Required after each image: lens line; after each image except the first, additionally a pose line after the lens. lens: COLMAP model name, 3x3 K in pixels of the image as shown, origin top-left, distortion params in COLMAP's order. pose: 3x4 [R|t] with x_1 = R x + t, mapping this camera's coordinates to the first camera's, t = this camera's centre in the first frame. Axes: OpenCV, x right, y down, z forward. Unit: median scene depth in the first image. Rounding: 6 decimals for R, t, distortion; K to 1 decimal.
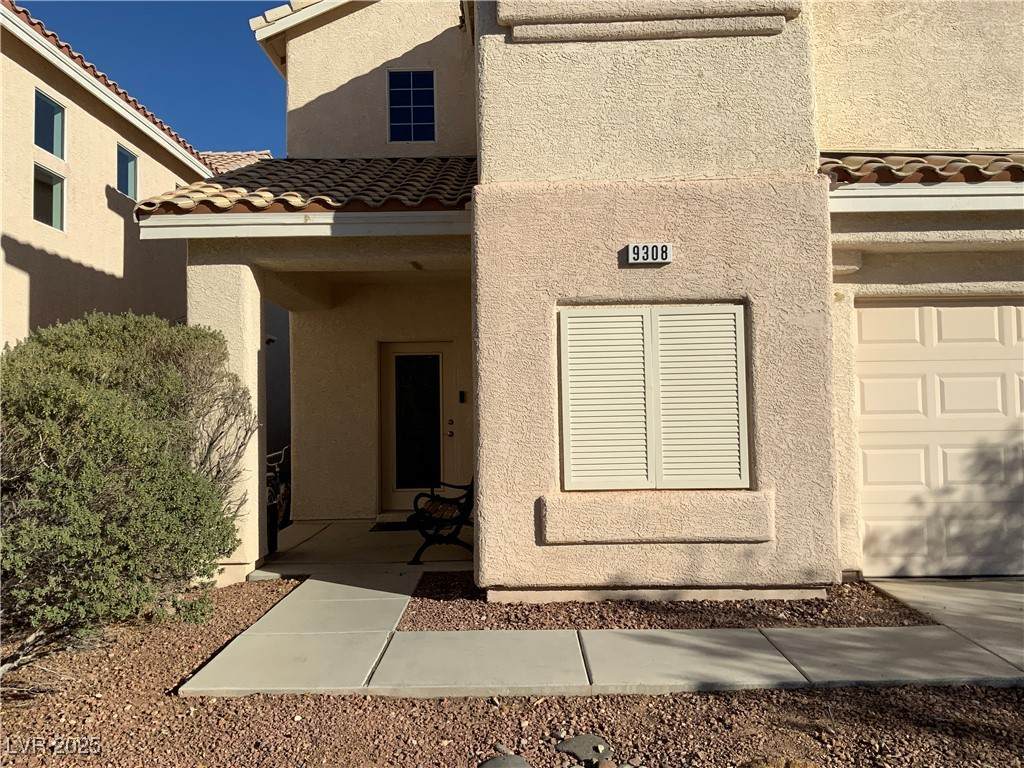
lens RADIAL K [[834.4, 0, 499.5], [0, 834.4, 385.9], [0, 0, 1]] dist [0.031111, -0.001998]
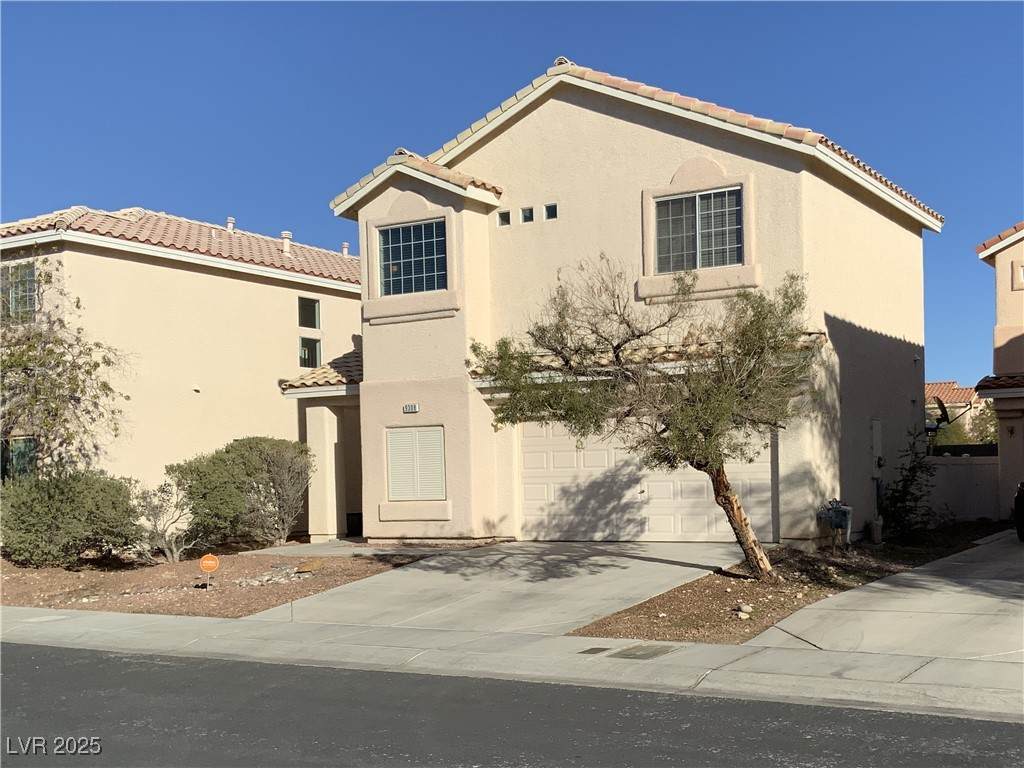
lens RADIAL K [[1227.8, 0, 679.7], [0, 1227.8, 488.1], [0, 0, 1]] dist [0.021875, 0.027938]
pose [[0.900856, -0.002958, -0.434109, 2.483068], [0.027357, 0.998376, 0.049968, -0.076871], [0.433256, -0.056890, 0.899474, -1.983932]]
